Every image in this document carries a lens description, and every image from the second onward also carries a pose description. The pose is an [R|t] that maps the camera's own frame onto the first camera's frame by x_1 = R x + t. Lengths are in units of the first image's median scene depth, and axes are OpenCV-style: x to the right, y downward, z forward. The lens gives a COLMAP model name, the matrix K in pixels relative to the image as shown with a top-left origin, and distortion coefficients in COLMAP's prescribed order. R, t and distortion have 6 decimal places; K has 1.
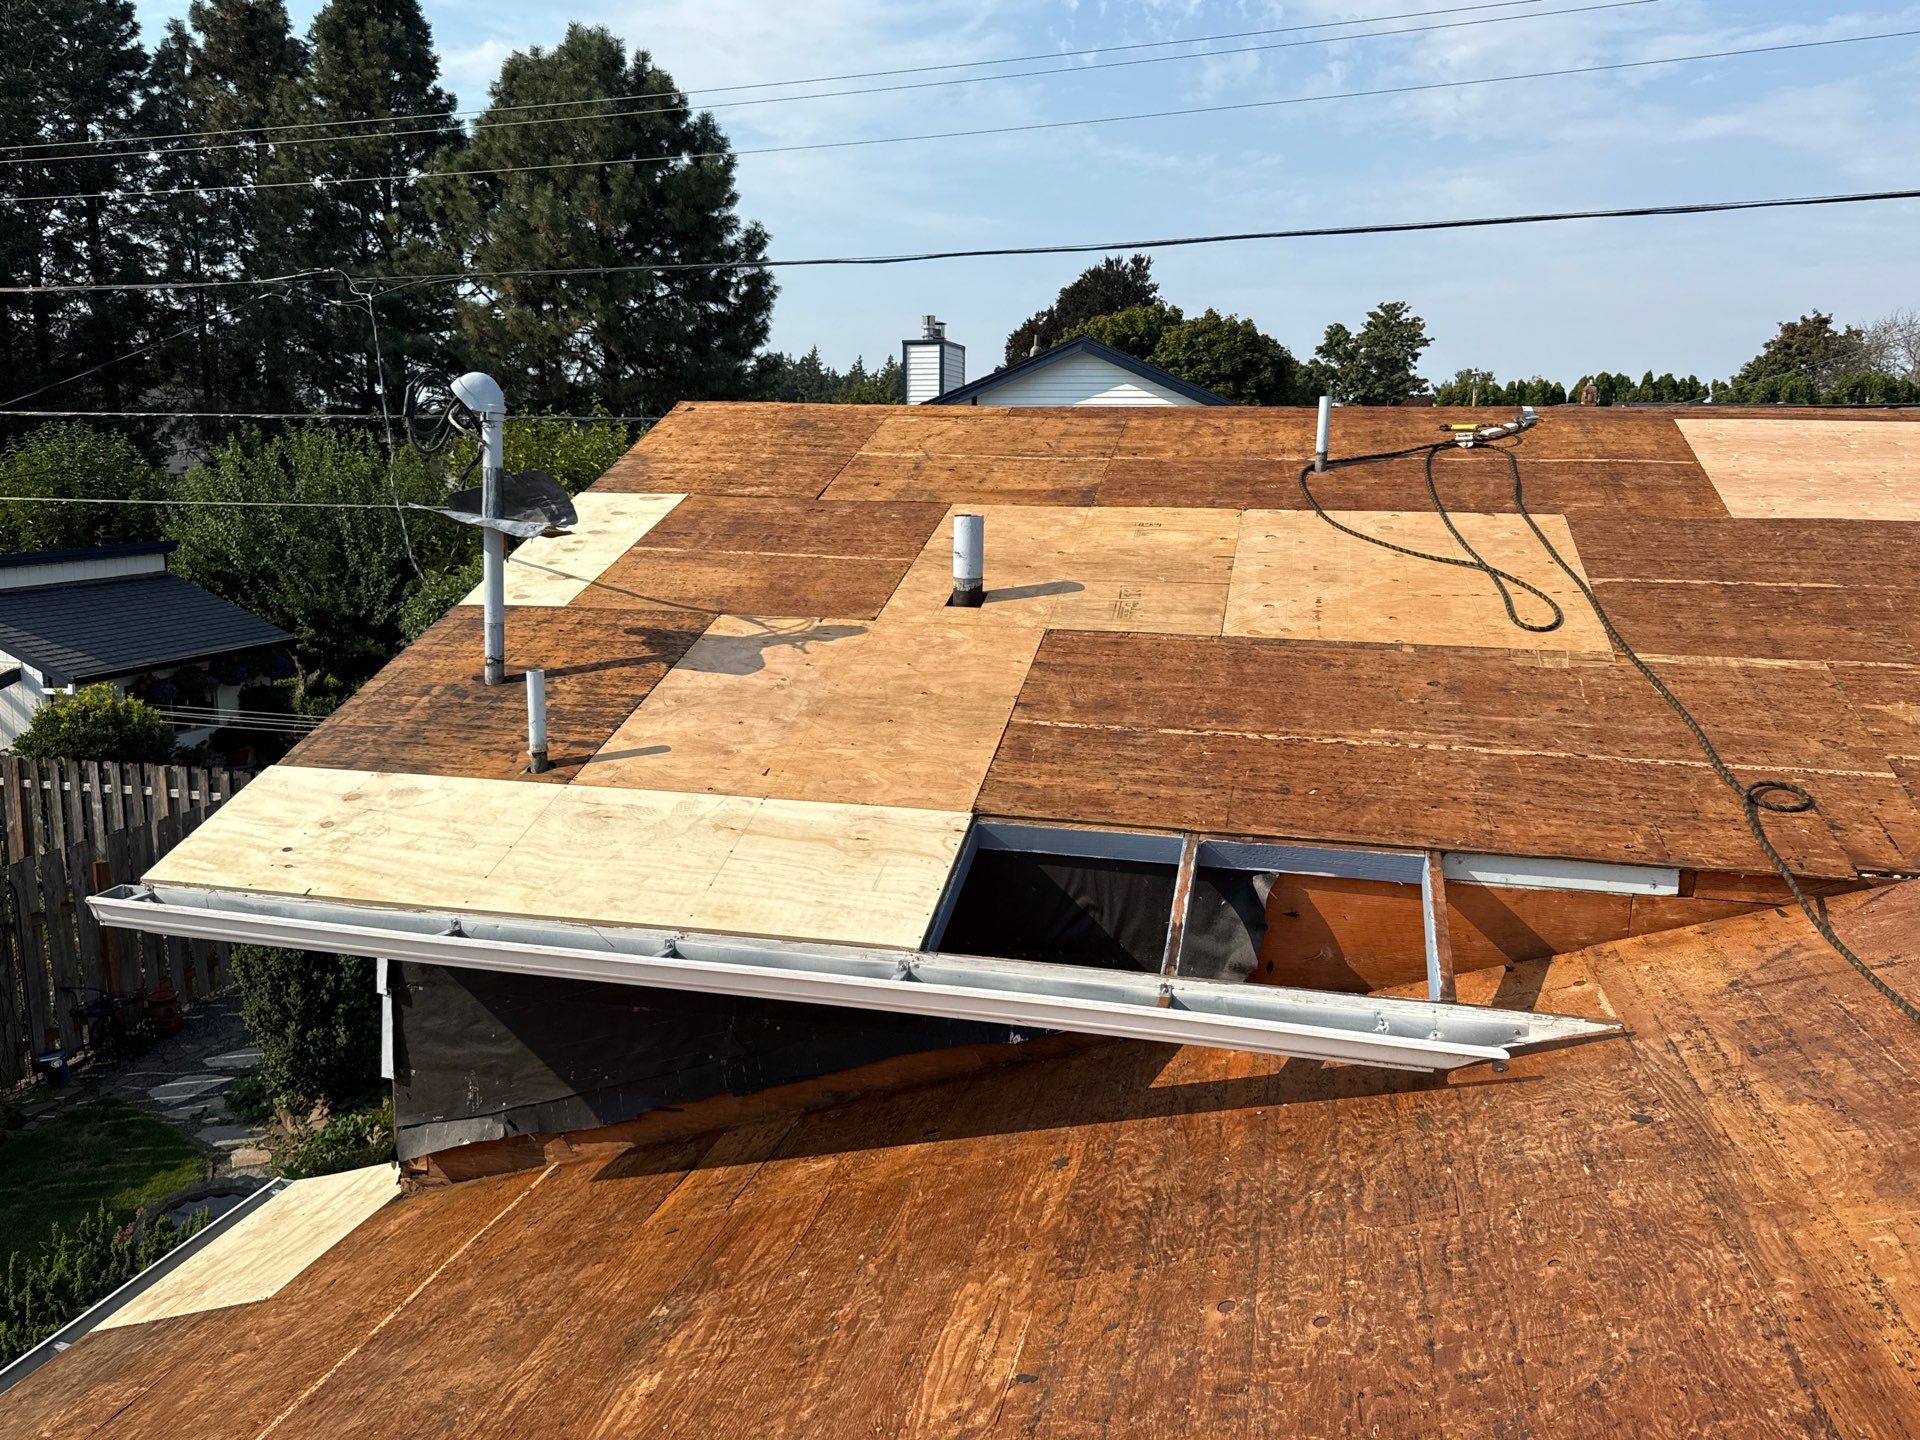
lens RADIAL K [[1422.5, 0, 960.0], [0, 1422.5, 720.0], [0, 0, 1]] dist [0.062873, -0.113563]
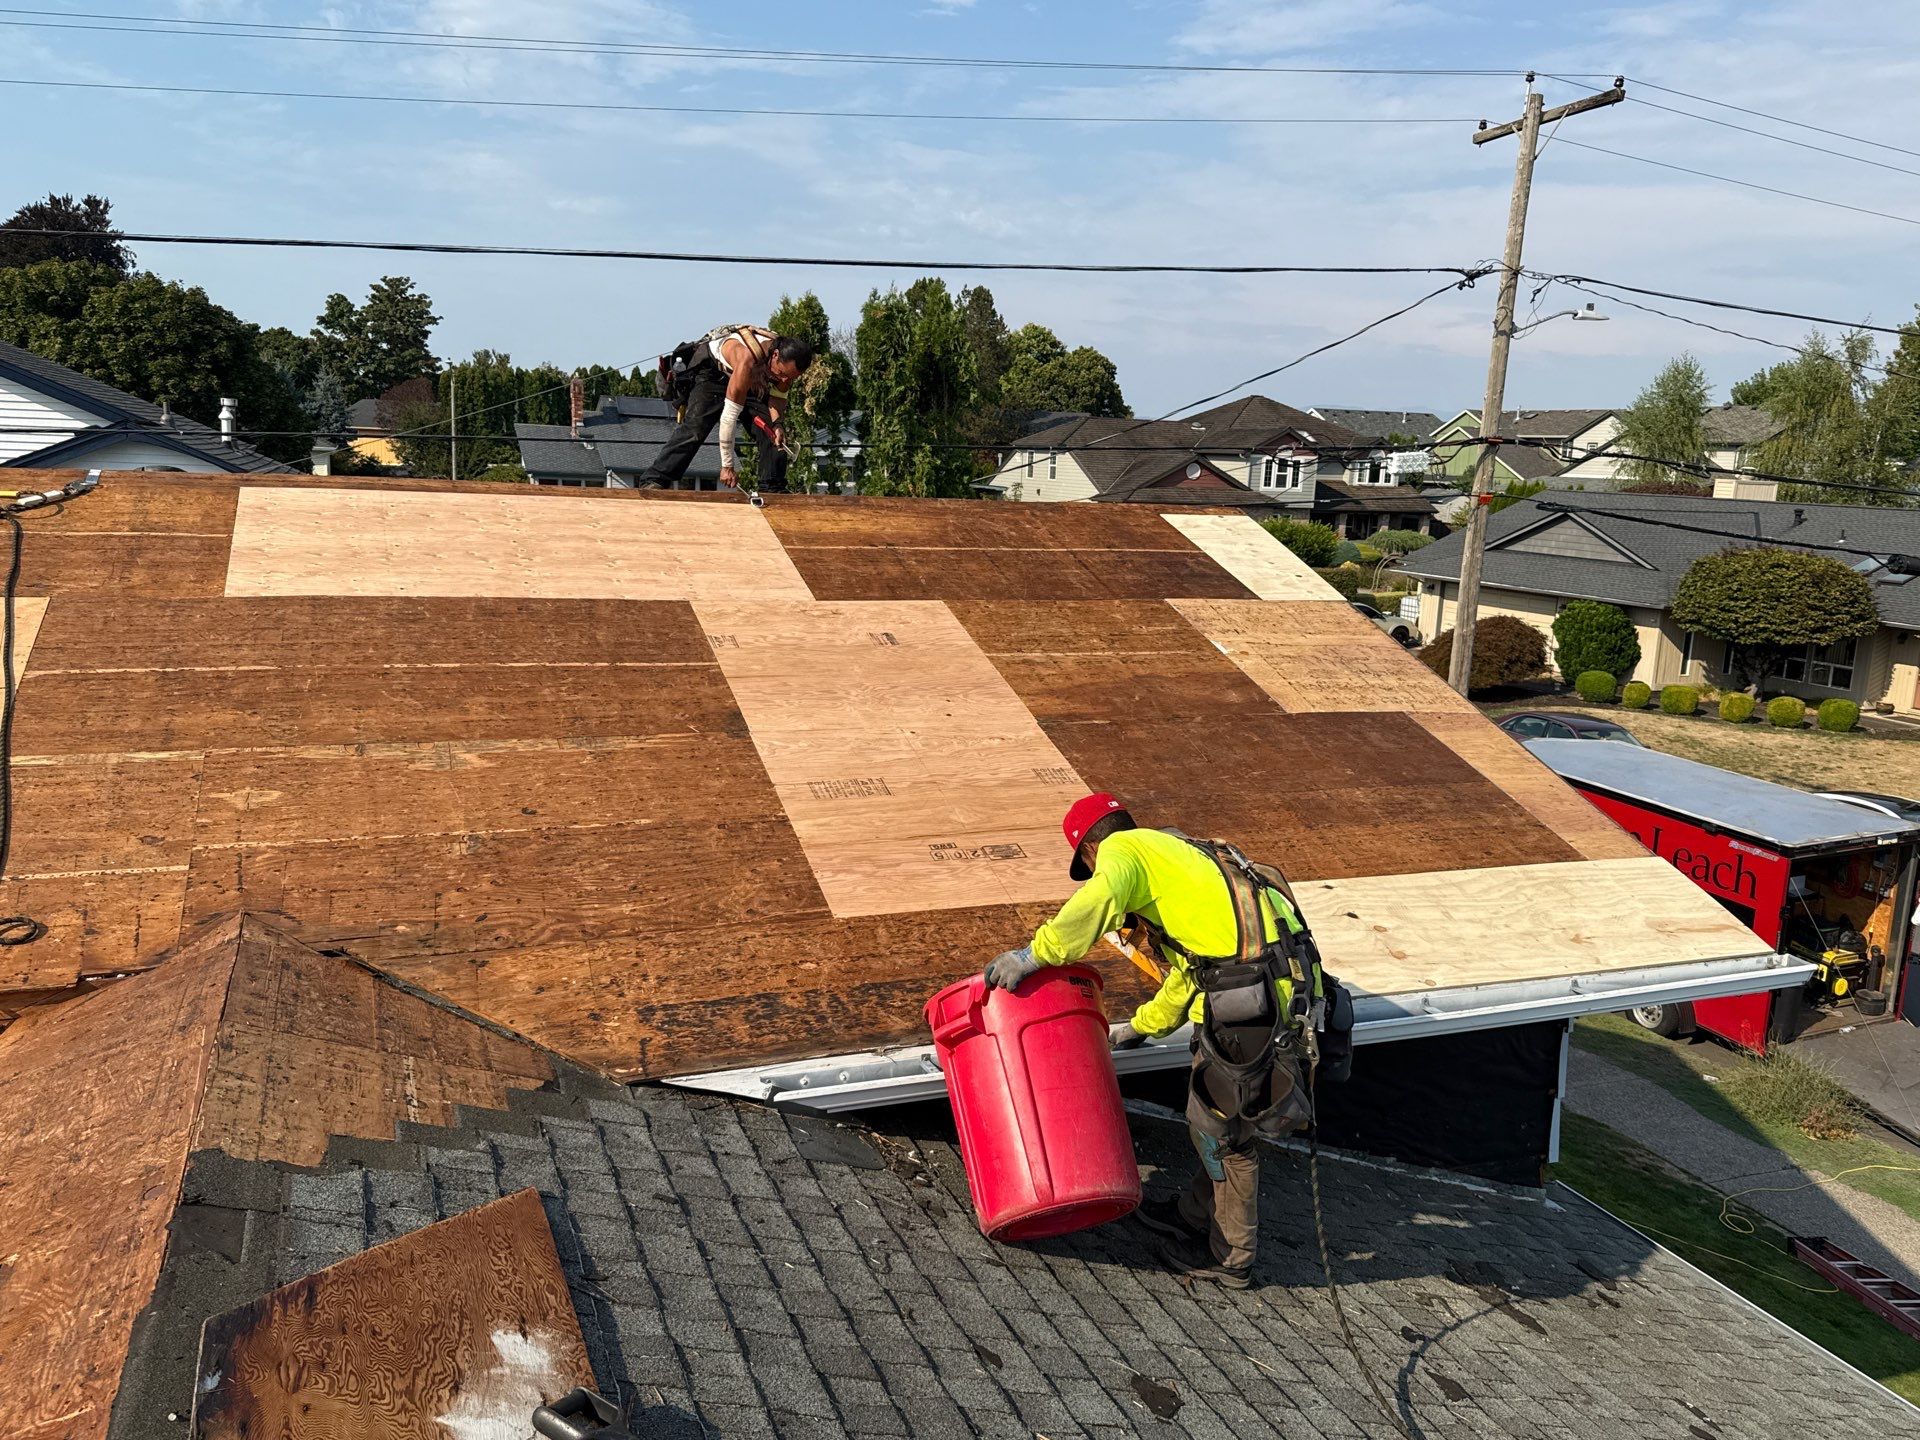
lens RADIAL K [[1451.5, 0, 931.9], [0, 1451.5, 730.5], [0, 0, 1]] dist [0.004395, -0.036427]
pose [[0.818737, -0.084105, 0.567976, 0.048415], [0.072364, 0.996441, 0.043239, -0.007098], [-0.569591, 0.005700, 0.821909, -0.023407]]
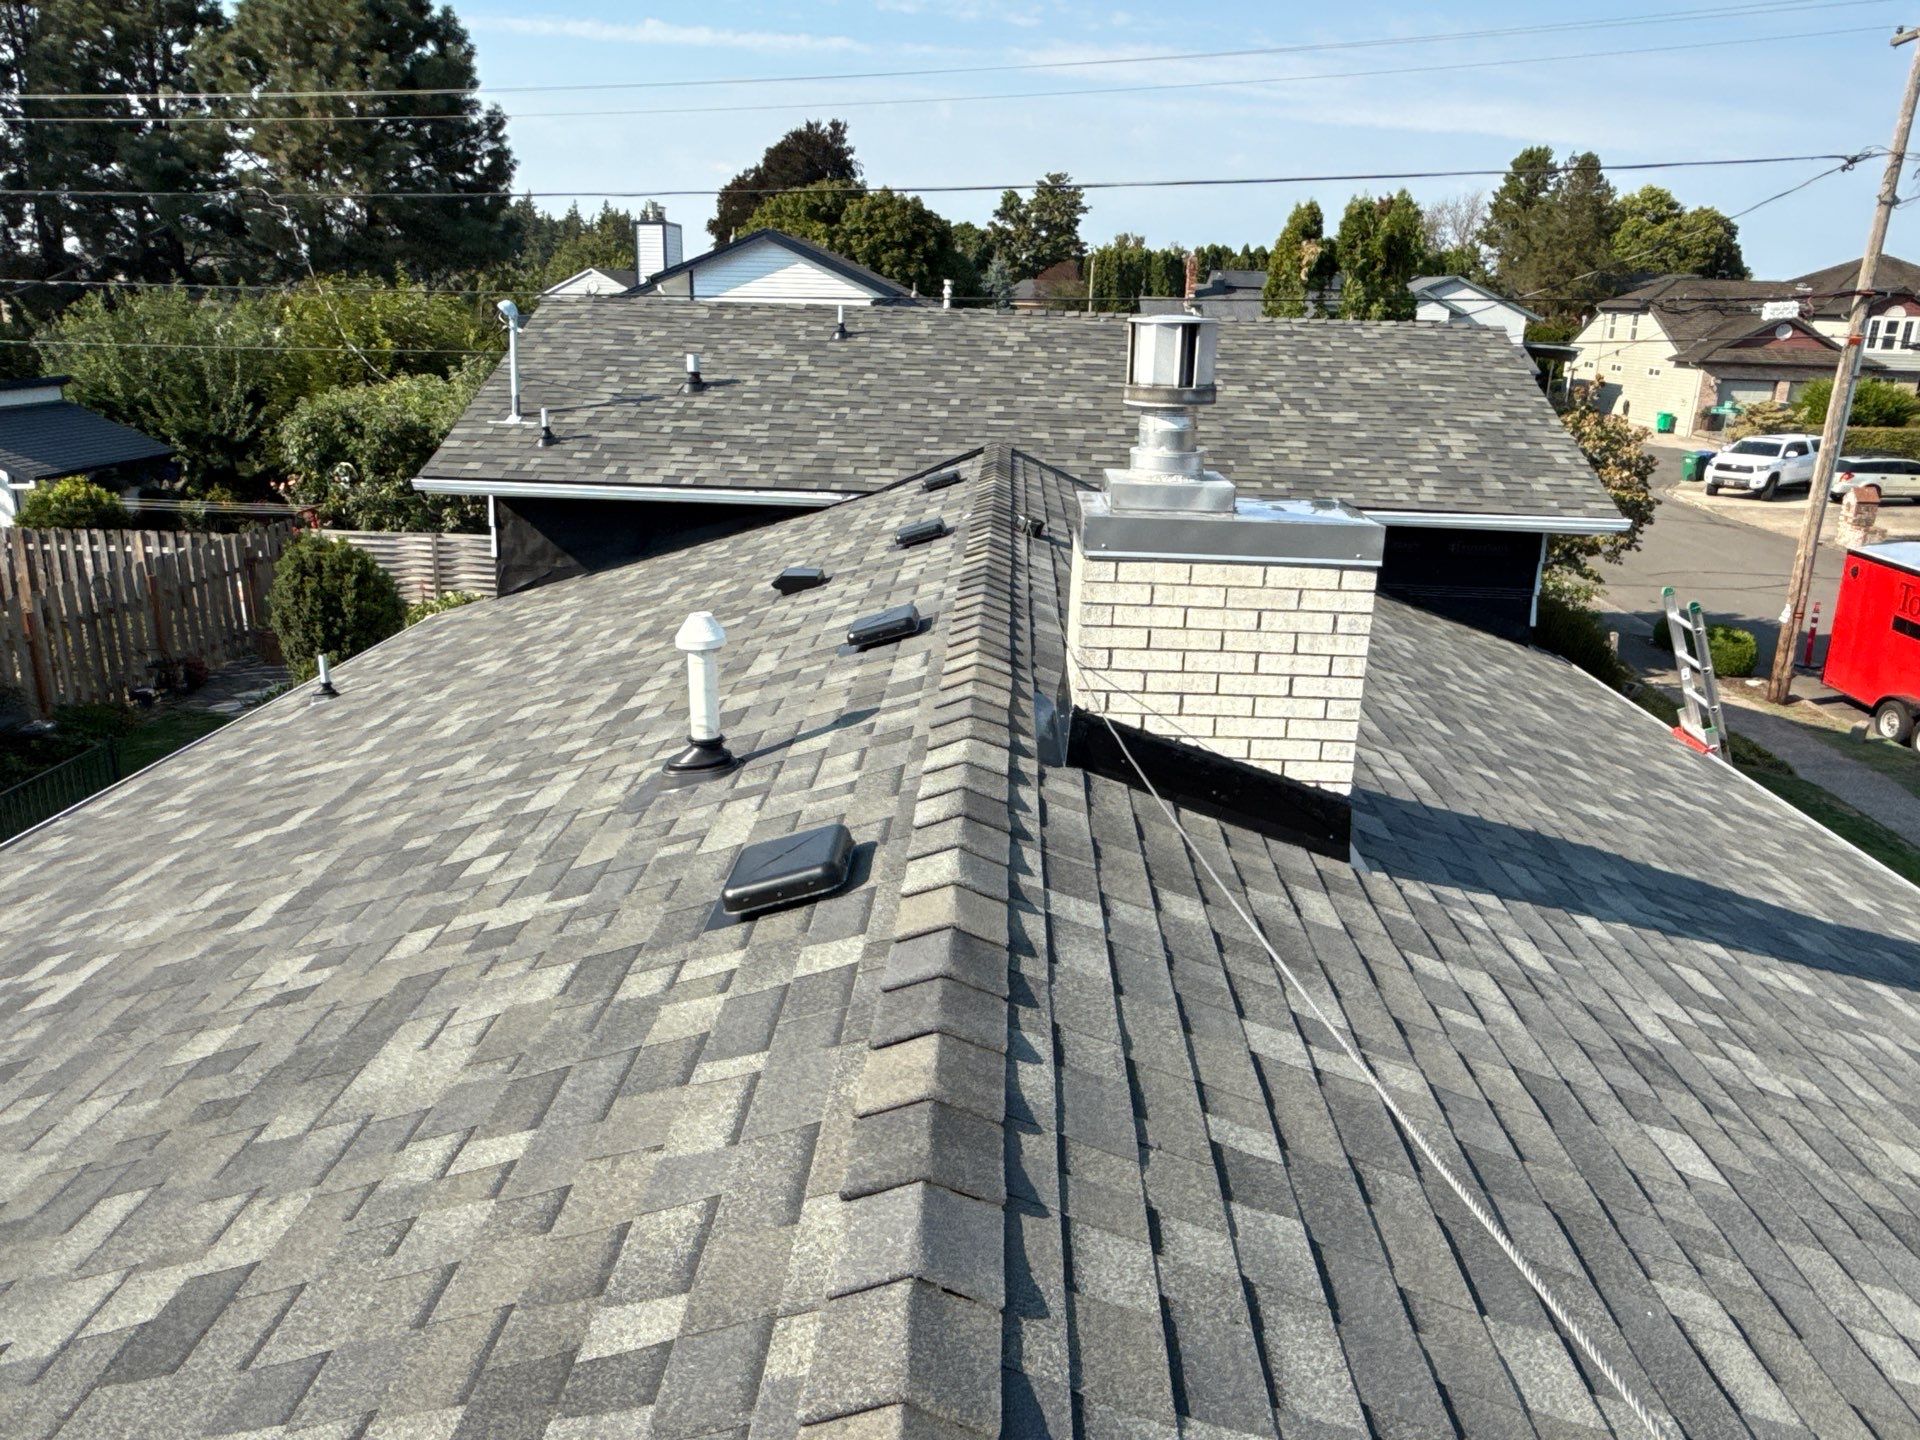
lens RADIAL K [[1319.9, 0, 960.0], [0, 1319.9, 720.0], [0, 0, 1]] dist [-0.007817, -0.001769]
pose [[0.979777, -0.046748, 0.194555, -0.001841], [0.022407, 0.991843, 0.125483, 0.028746], [-0.198834, -0.118586, 0.972832, -0.192679]]
